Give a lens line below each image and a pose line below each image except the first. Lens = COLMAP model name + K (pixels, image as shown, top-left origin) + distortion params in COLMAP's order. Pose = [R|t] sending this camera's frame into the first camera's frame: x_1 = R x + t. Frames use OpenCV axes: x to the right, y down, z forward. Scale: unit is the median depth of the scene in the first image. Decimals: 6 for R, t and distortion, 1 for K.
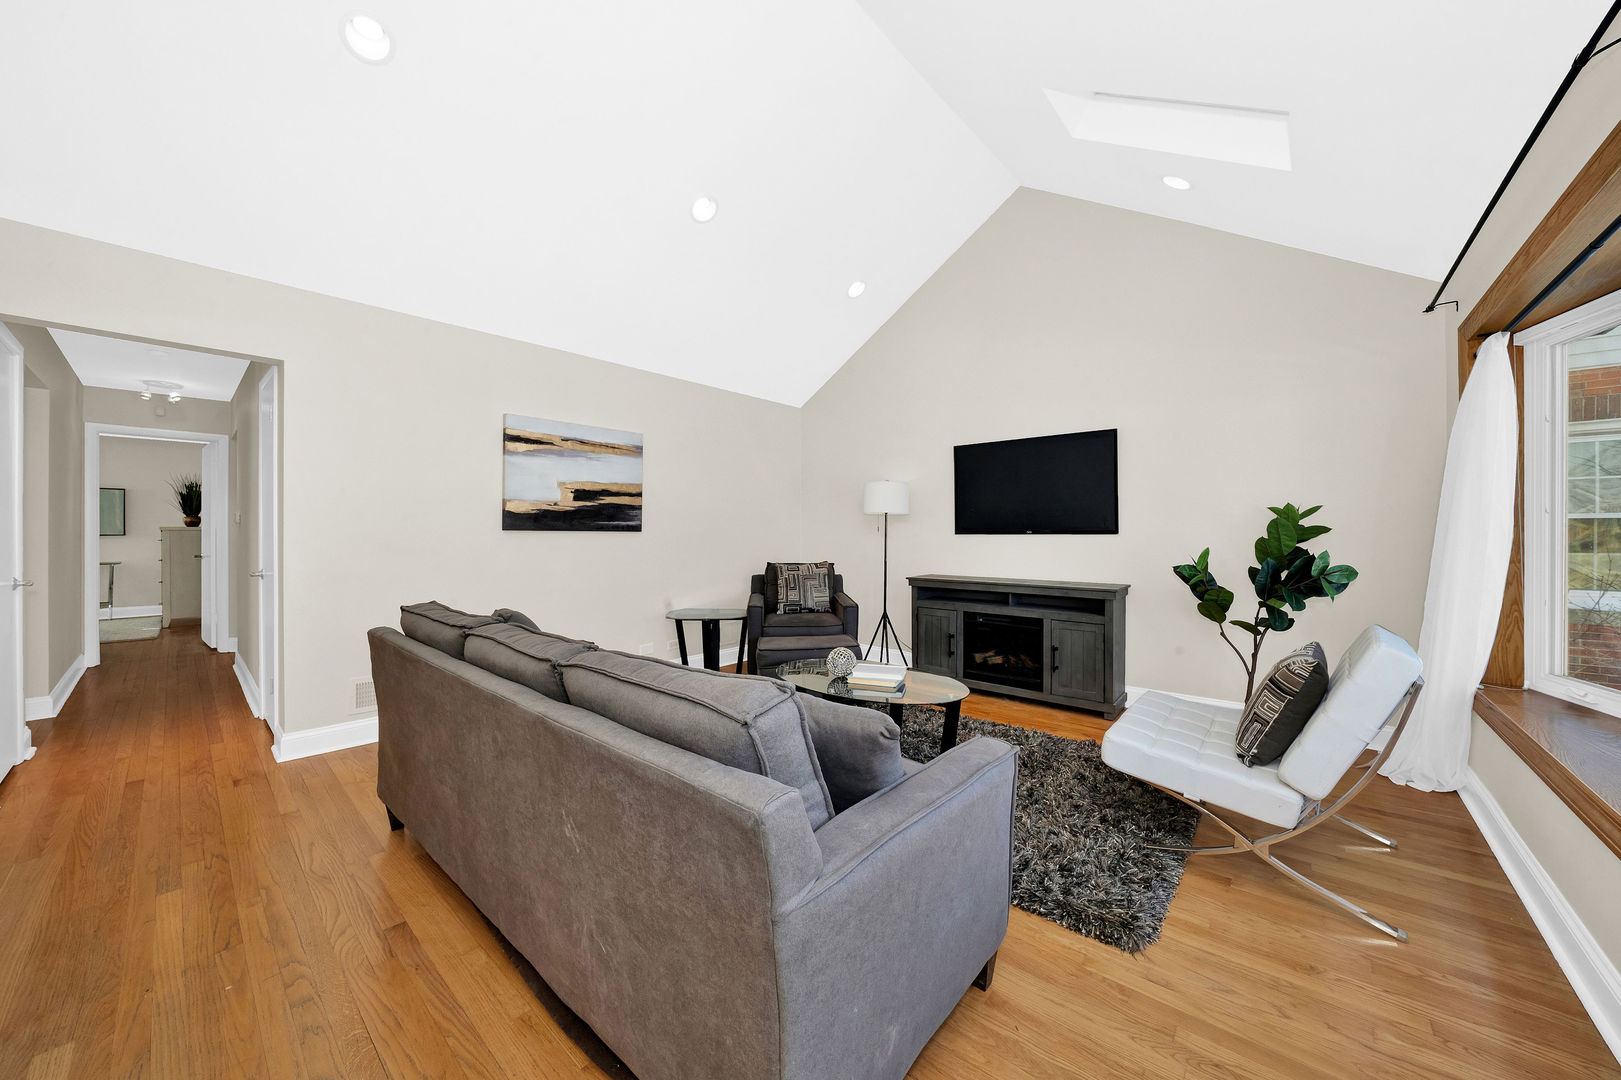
lens RADIAL K [[569.9, 0, 818.6], [0, 569.9, 533.7], [0, 0, 1]] dist [-0.018467, 0.002231]
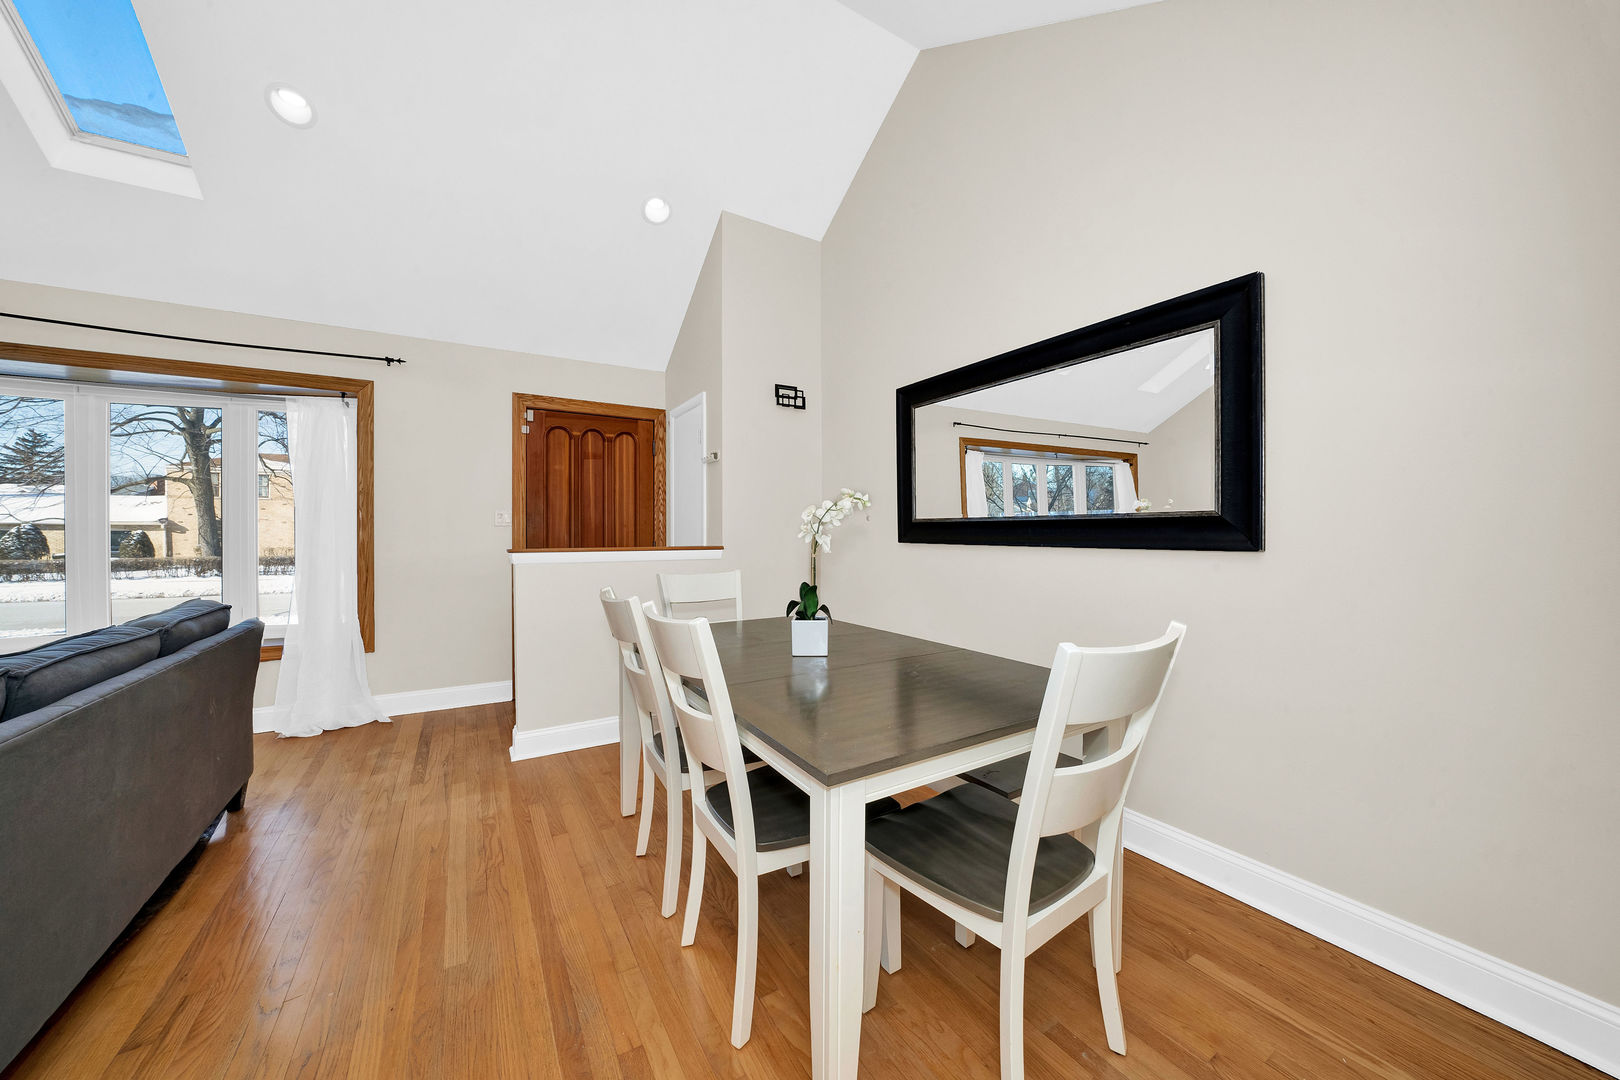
lens RADIAL K [[568.3, 0, 816.8], [0, 568.3, 539.4], [0, 0, 1]] dist [-0.018668, 0.000332]
pose [[-0.953805, -0.000874, 0.300424, -0.810572], [0.001687, 0.999964, 0.008266, 0.001966], [-0.300421, 0.008391, -0.953770, 0.620273]]
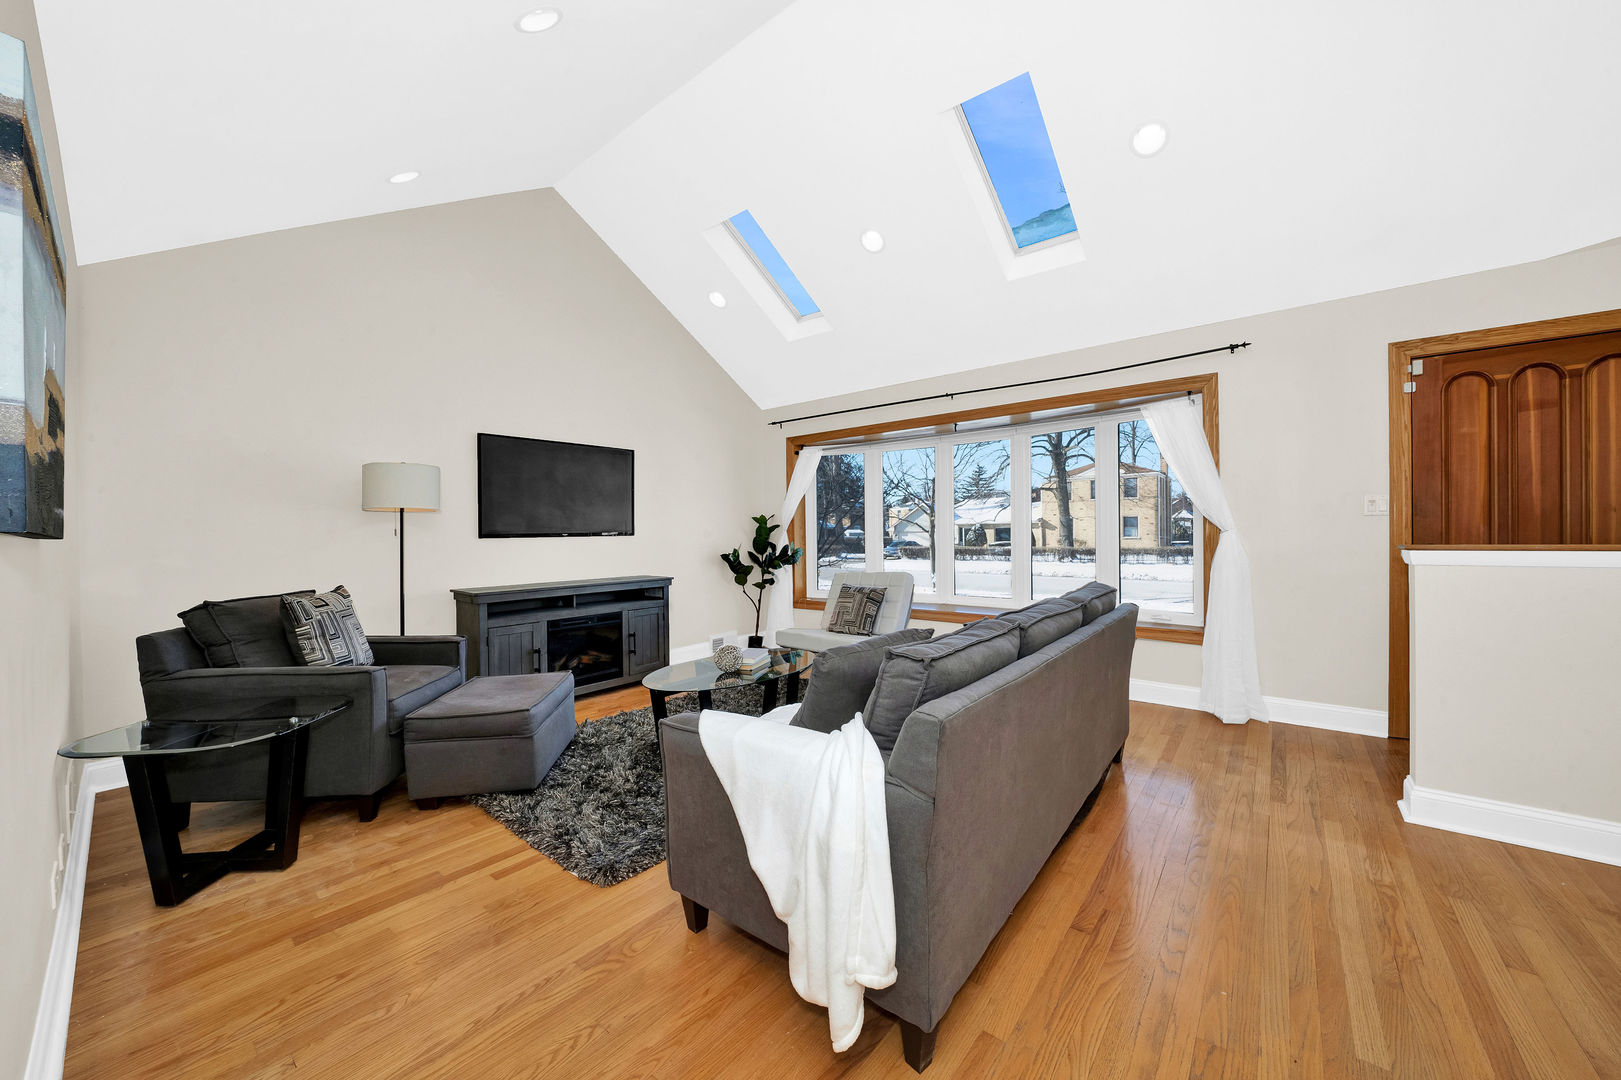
lens RADIAL K [[585.5, 0, 823.4], [0, 585.5, 539.6], [0, 0, 1]] dist [-0.026175, 0.004916]
pose [[-0.045527, -0.009391, 0.998919, -0.752583], [0.012269, 0.999875, 0.009959, 0.002136], [-0.998888, 0.012709, -0.045406, 0.644886]]
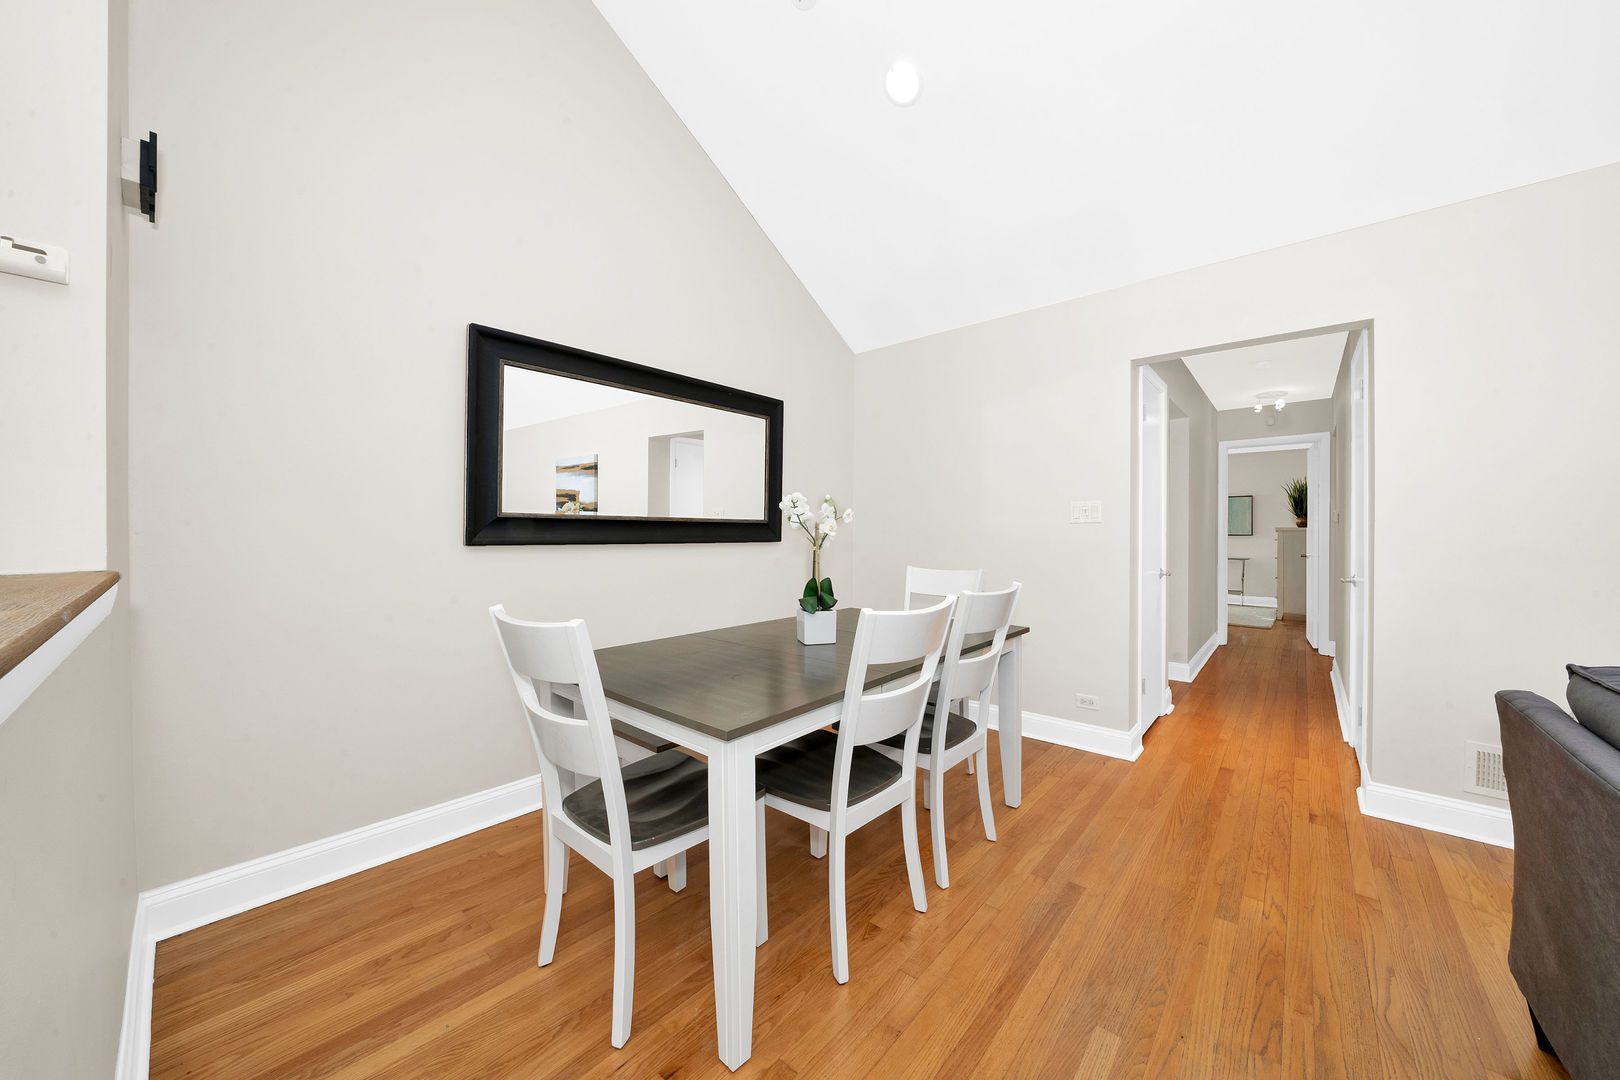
lens RADIAL K [[569.6, 0, 818.1], [0, 569.6, 533.7], [0, 0, 1]] dist [-0.018467, 0.002231]
pose [[0.004276, 0.002307, -0.999988, -0.111394], [-0.003923, 0.999990, 0.002290, 0.000448], [0.999983, 0.003913, 0.004285, 0.145464]]
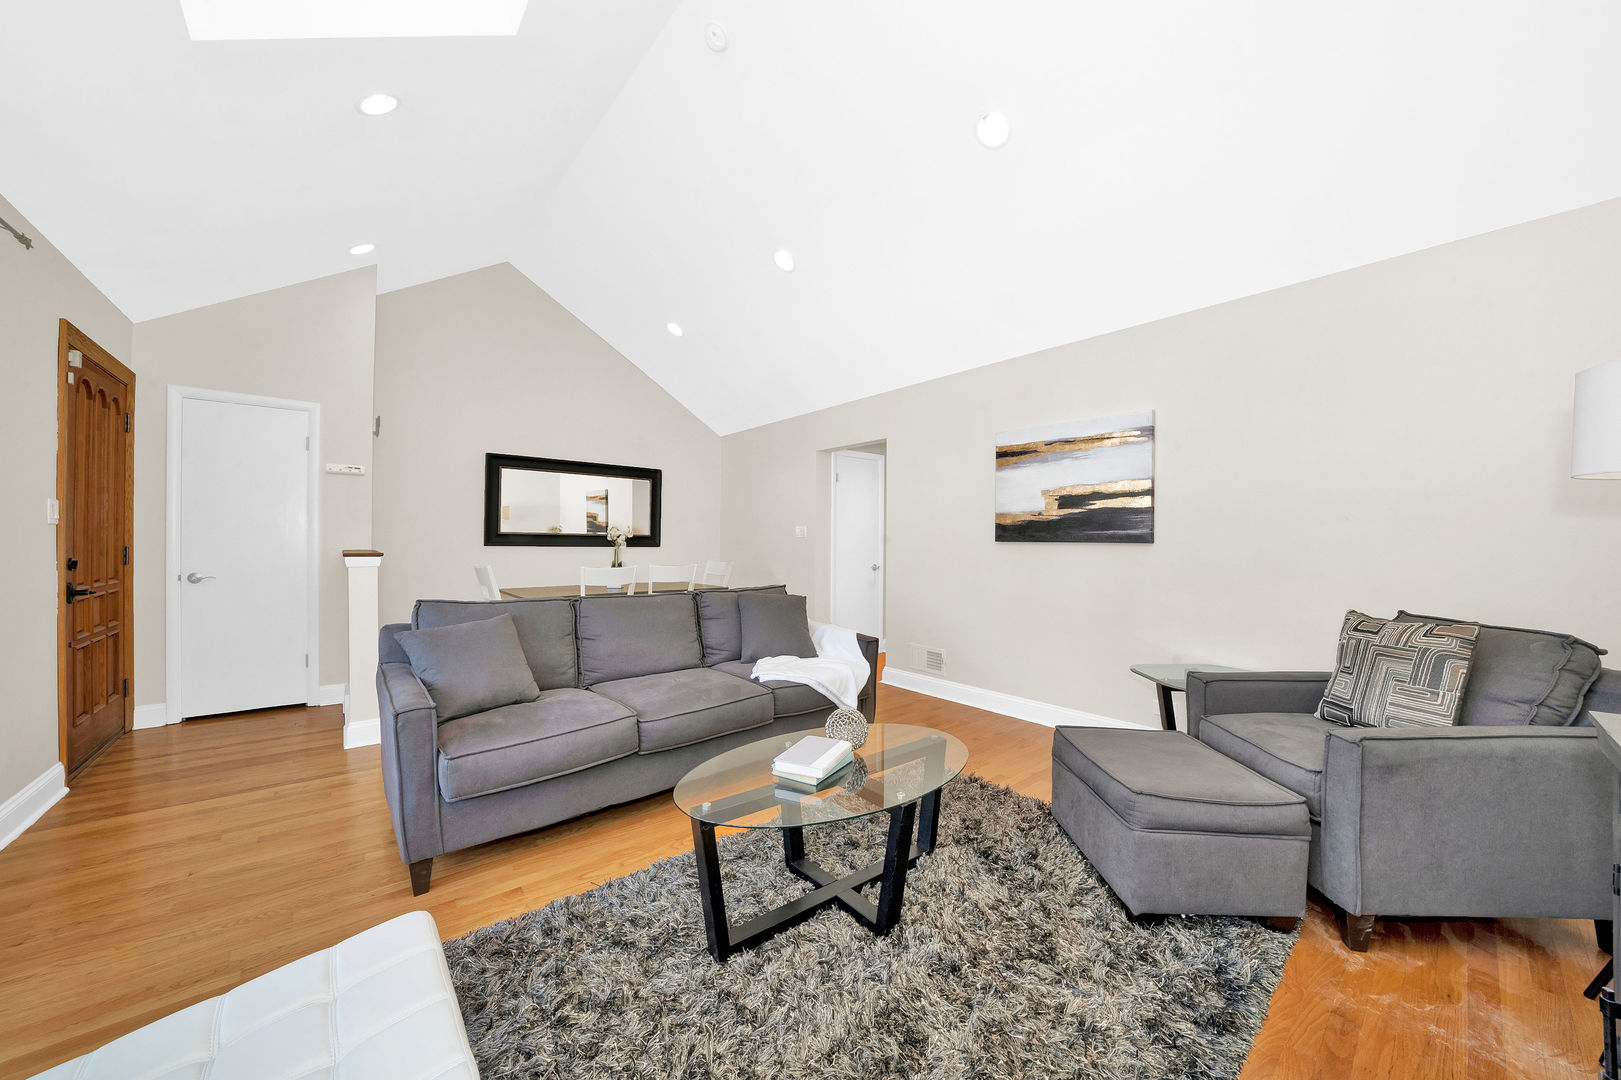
lens RADIAL K [[568.7, 0, 817.3], [0, 568.7, 539.4], [0, 0, 1]] dist [-0.018668, 0.000332]
pose [[-0.149985, -0.008160, -0.988655, 0.536182], [-0.009555, 0.999931, -0.006804, 0.000696], [0.988642, 0.008426, -0.150053, 0.784757]]
